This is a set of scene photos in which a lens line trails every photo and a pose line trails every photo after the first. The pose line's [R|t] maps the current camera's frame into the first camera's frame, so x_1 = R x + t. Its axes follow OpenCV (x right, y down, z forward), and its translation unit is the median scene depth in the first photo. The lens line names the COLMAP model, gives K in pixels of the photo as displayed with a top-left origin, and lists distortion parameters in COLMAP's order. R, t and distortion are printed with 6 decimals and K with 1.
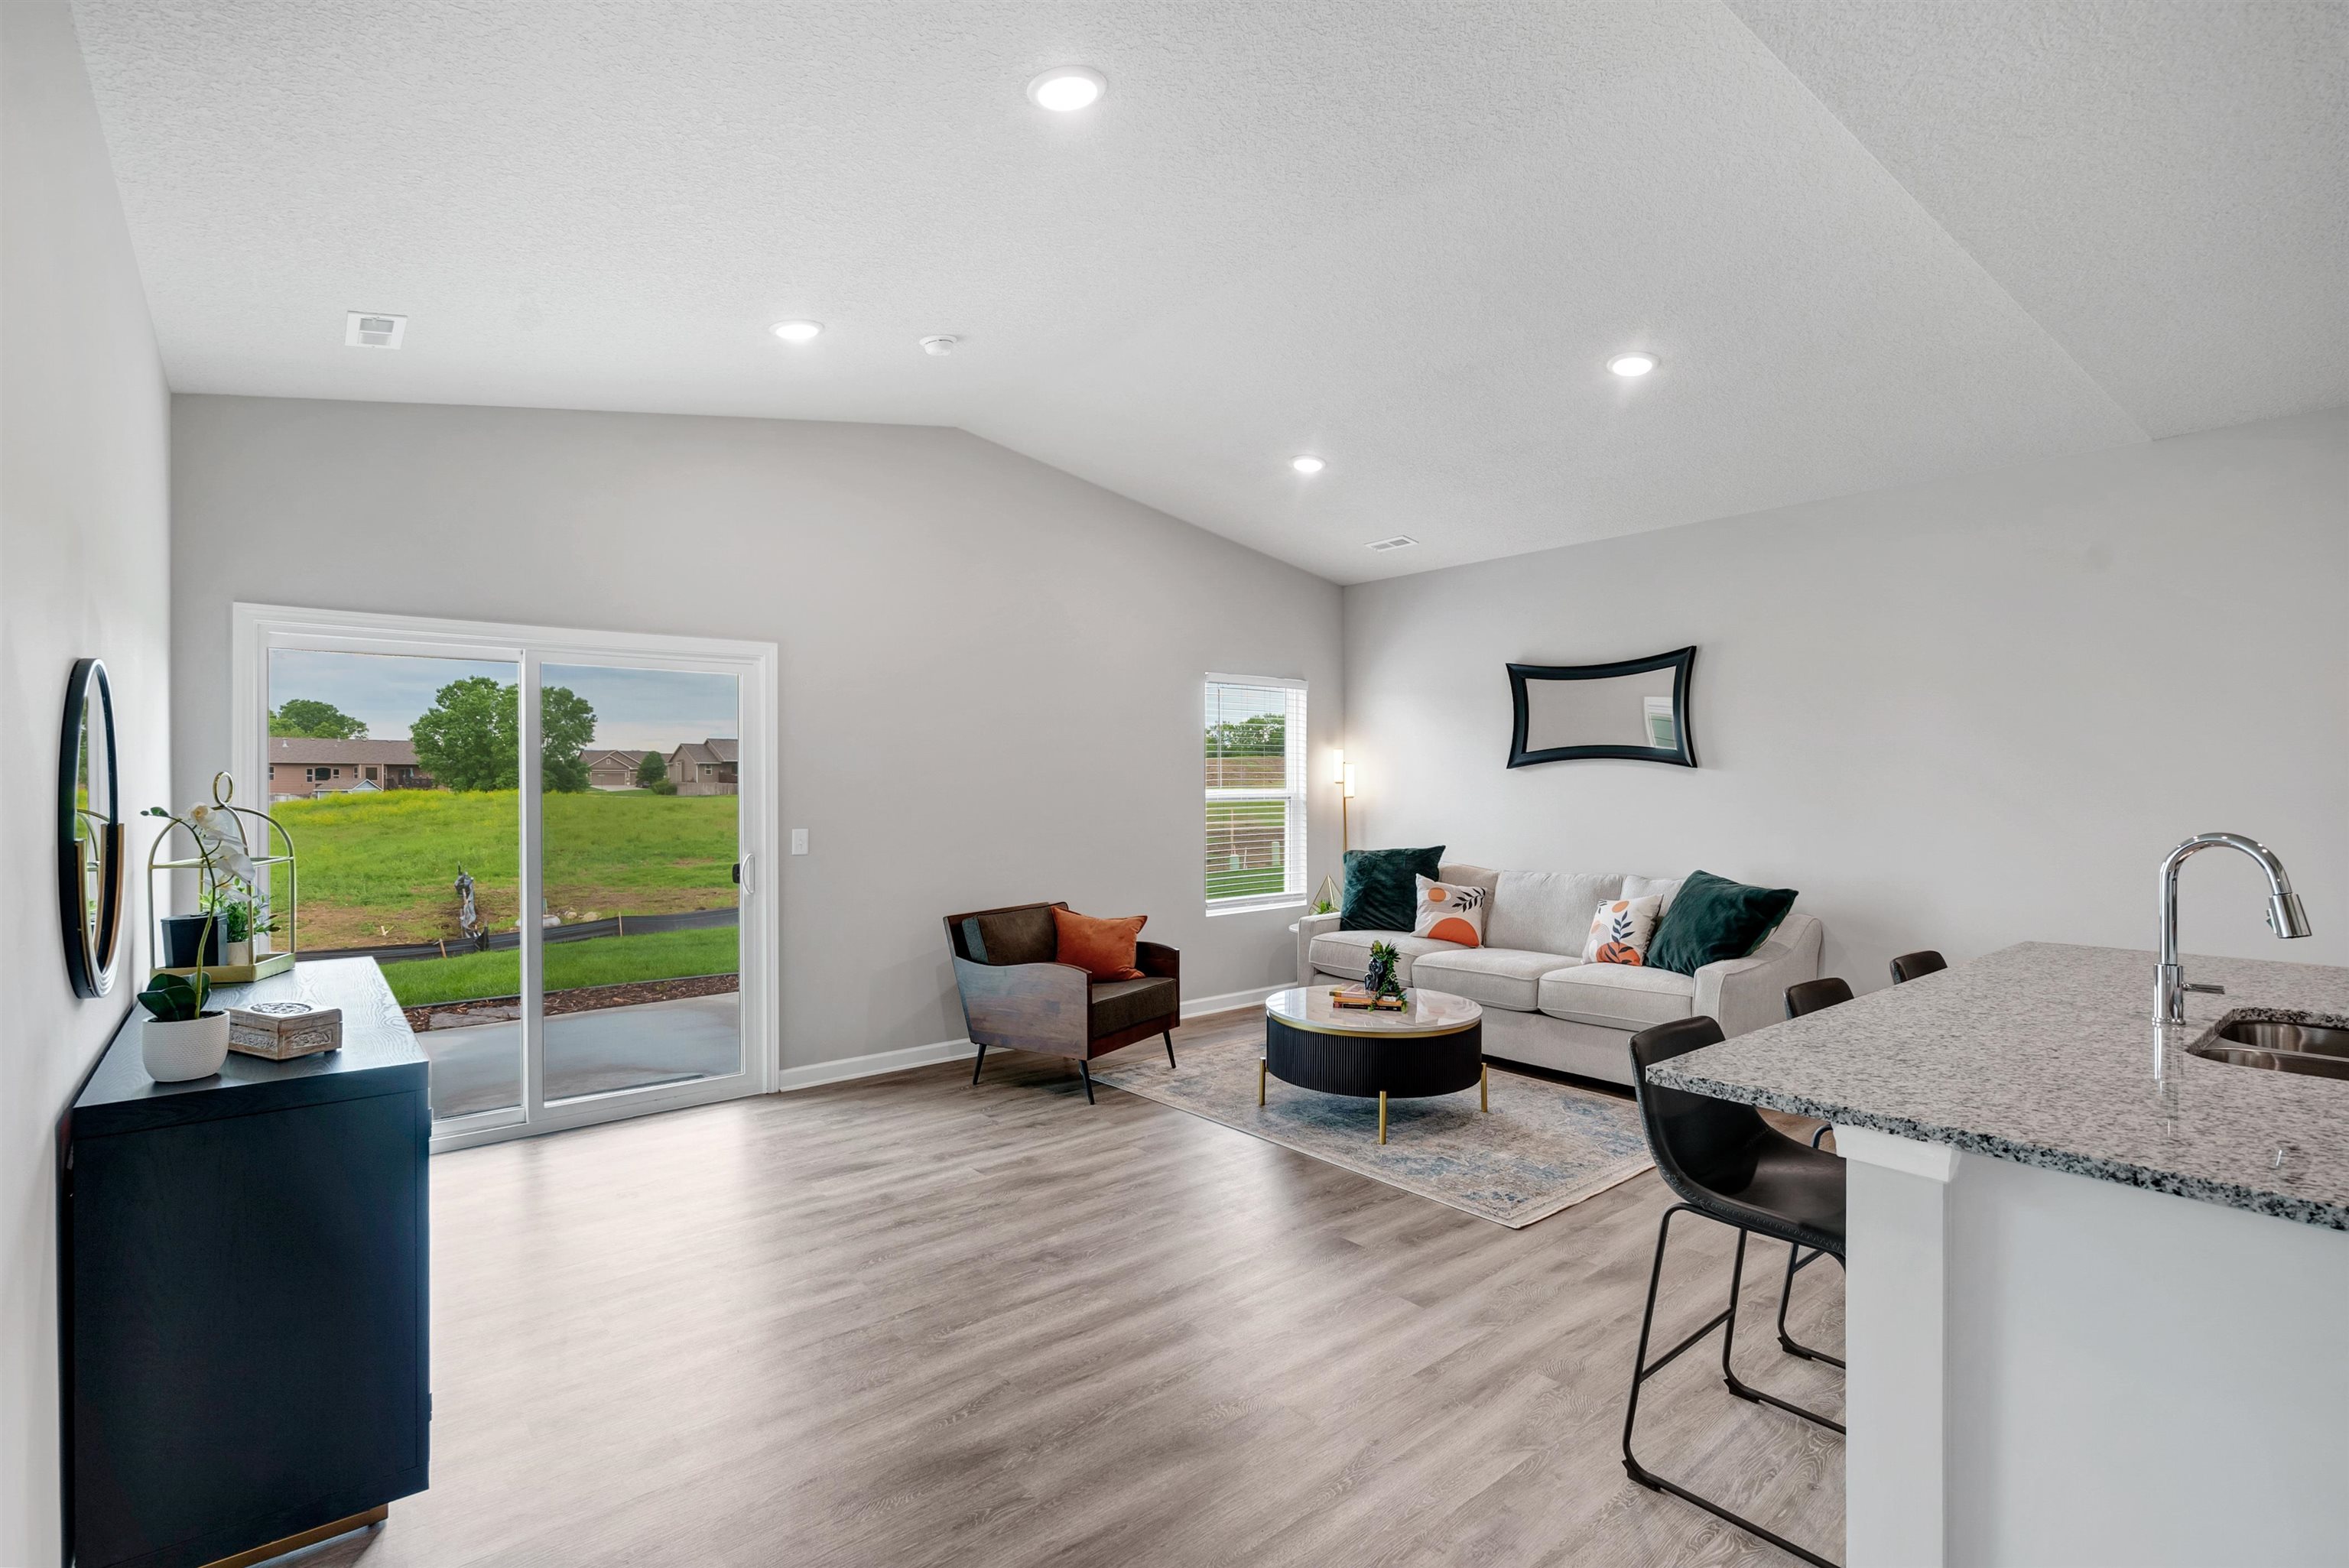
lens RADIAL K [[1084.5, 0, 1166.8], [0, 1084.5, 770.9], [0, 0, 1]] dist [0.001479, 0.000138]
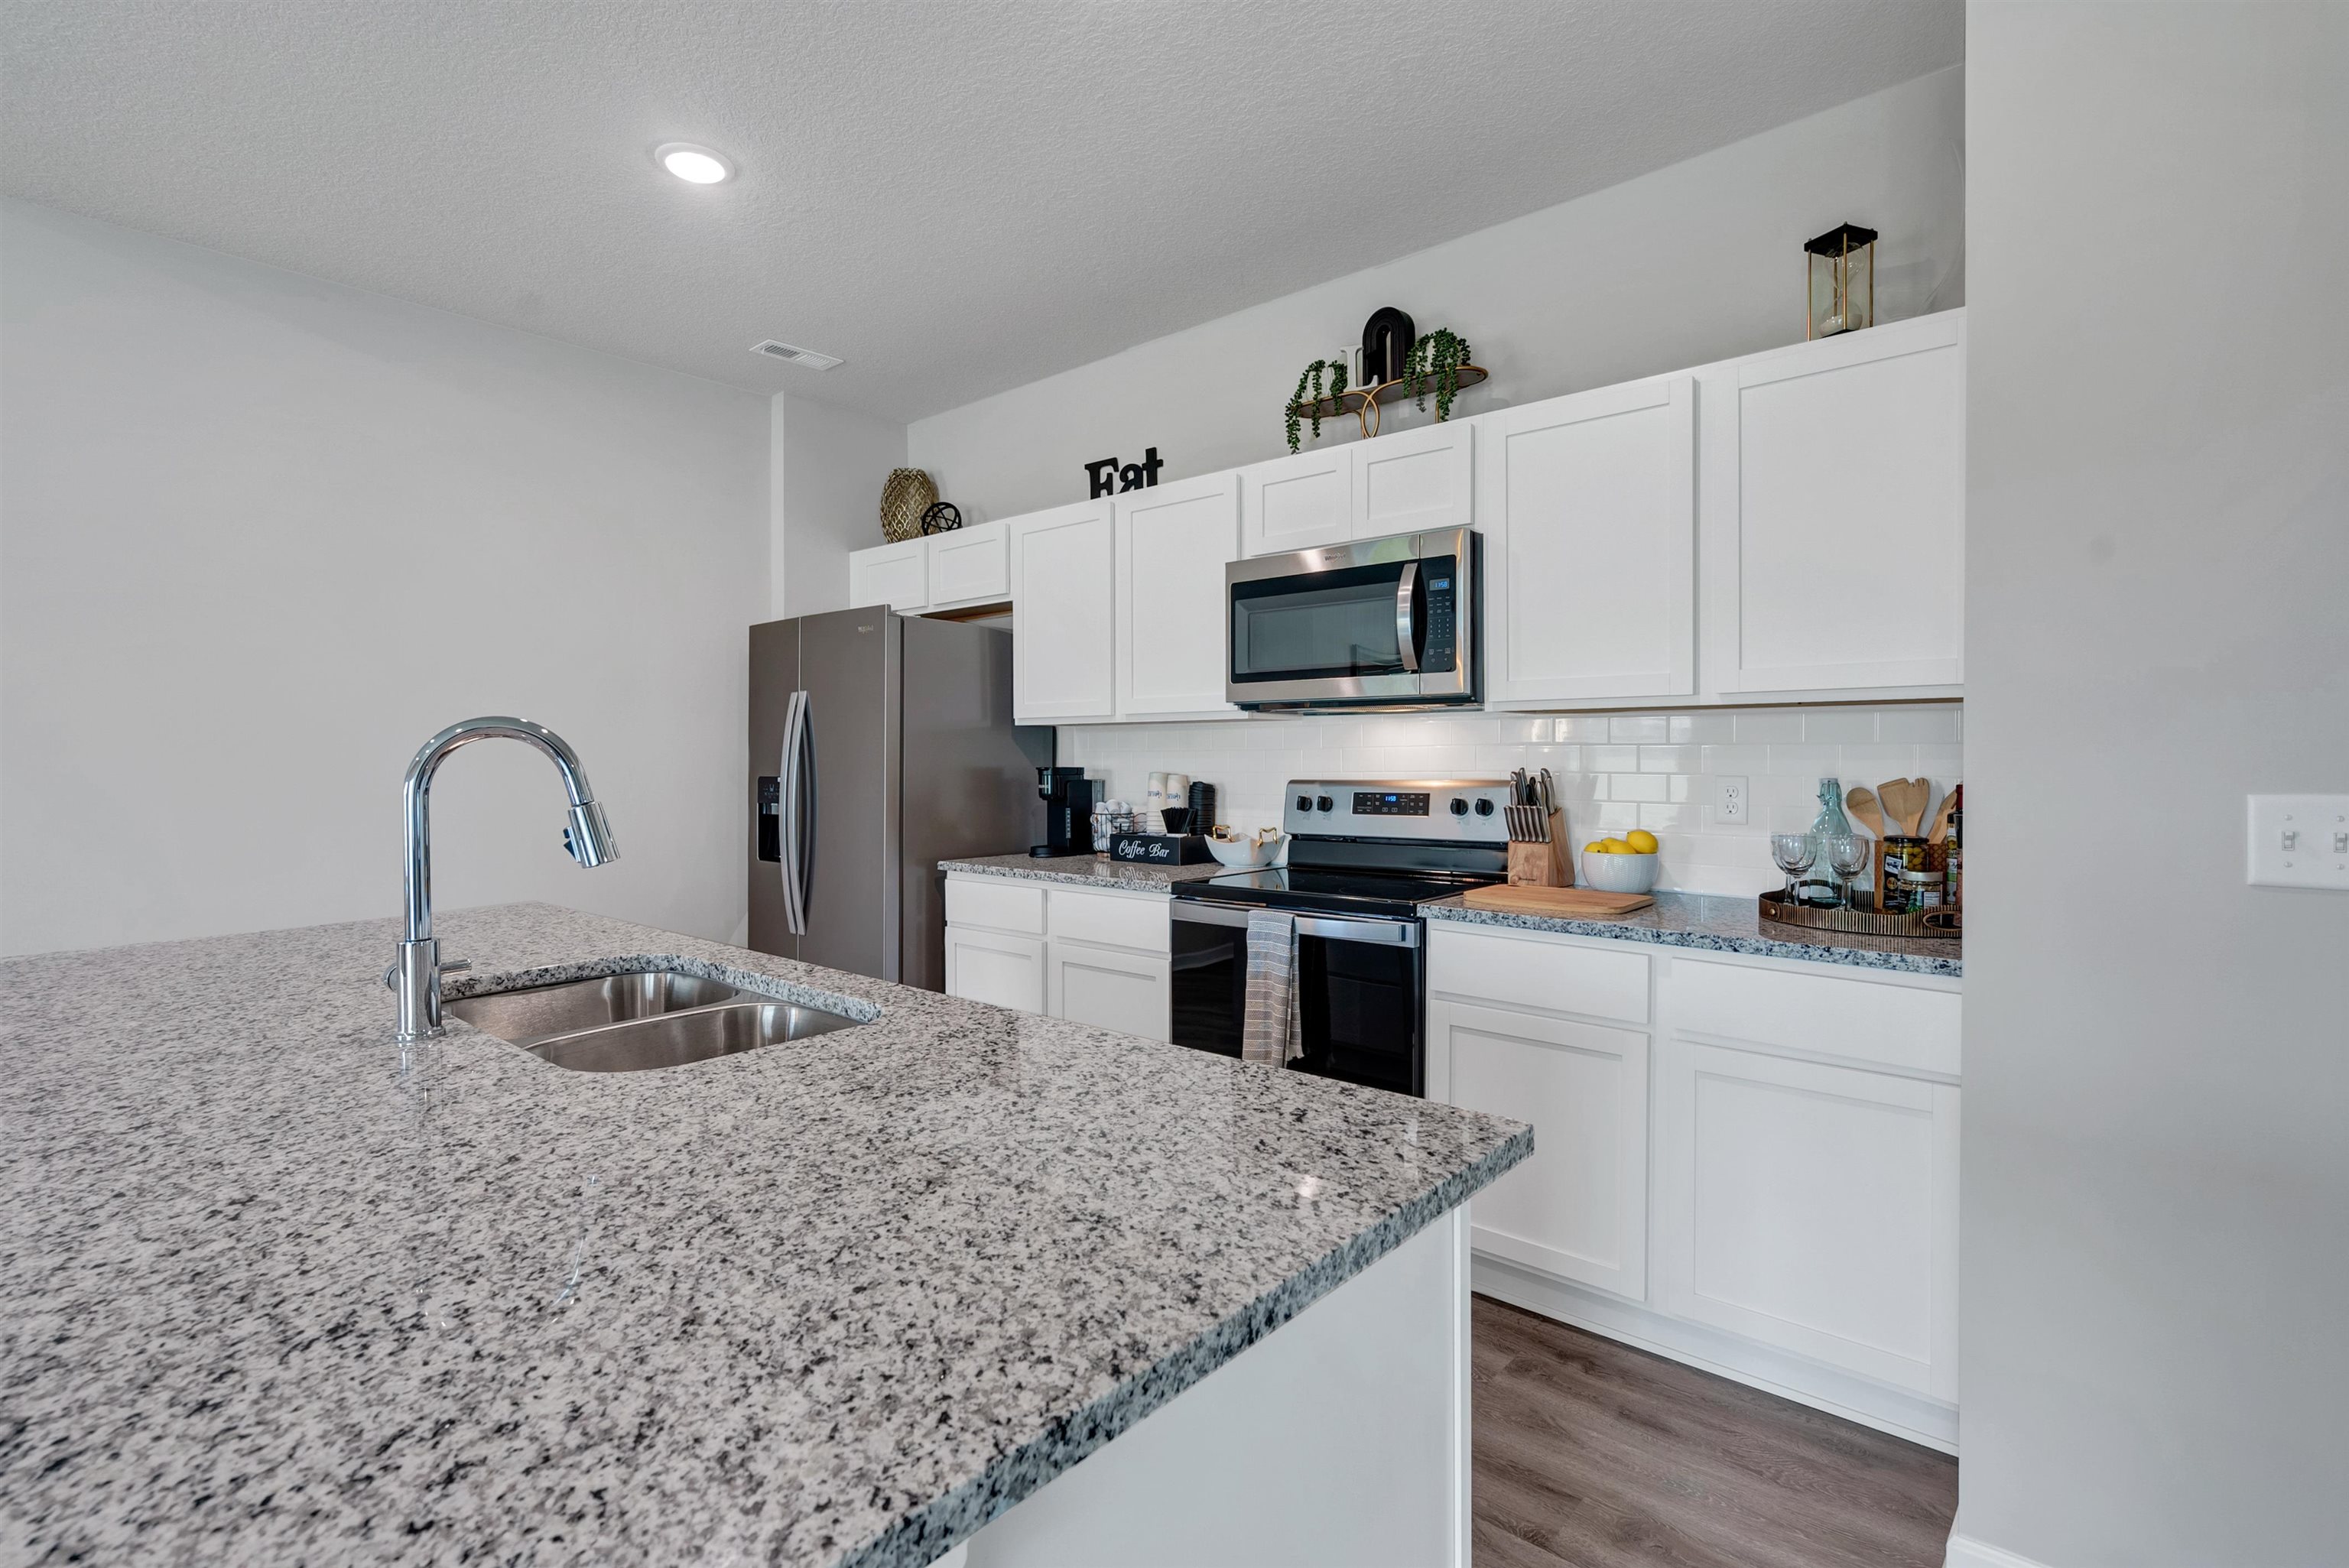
lens RADIAL K [[1108.7, 0, 1185.0], [0, 1108.7, 759.8], [0, 0, 1]] dist [-0.004100, -0.000191]
pose [[-0.172278, -0.005665, 0.985032, 0.151753], [-0.004283, 0.999978, 0.005001, 0.044104], [-0.985039, -0.003358, -0.172298, 0.405091]]
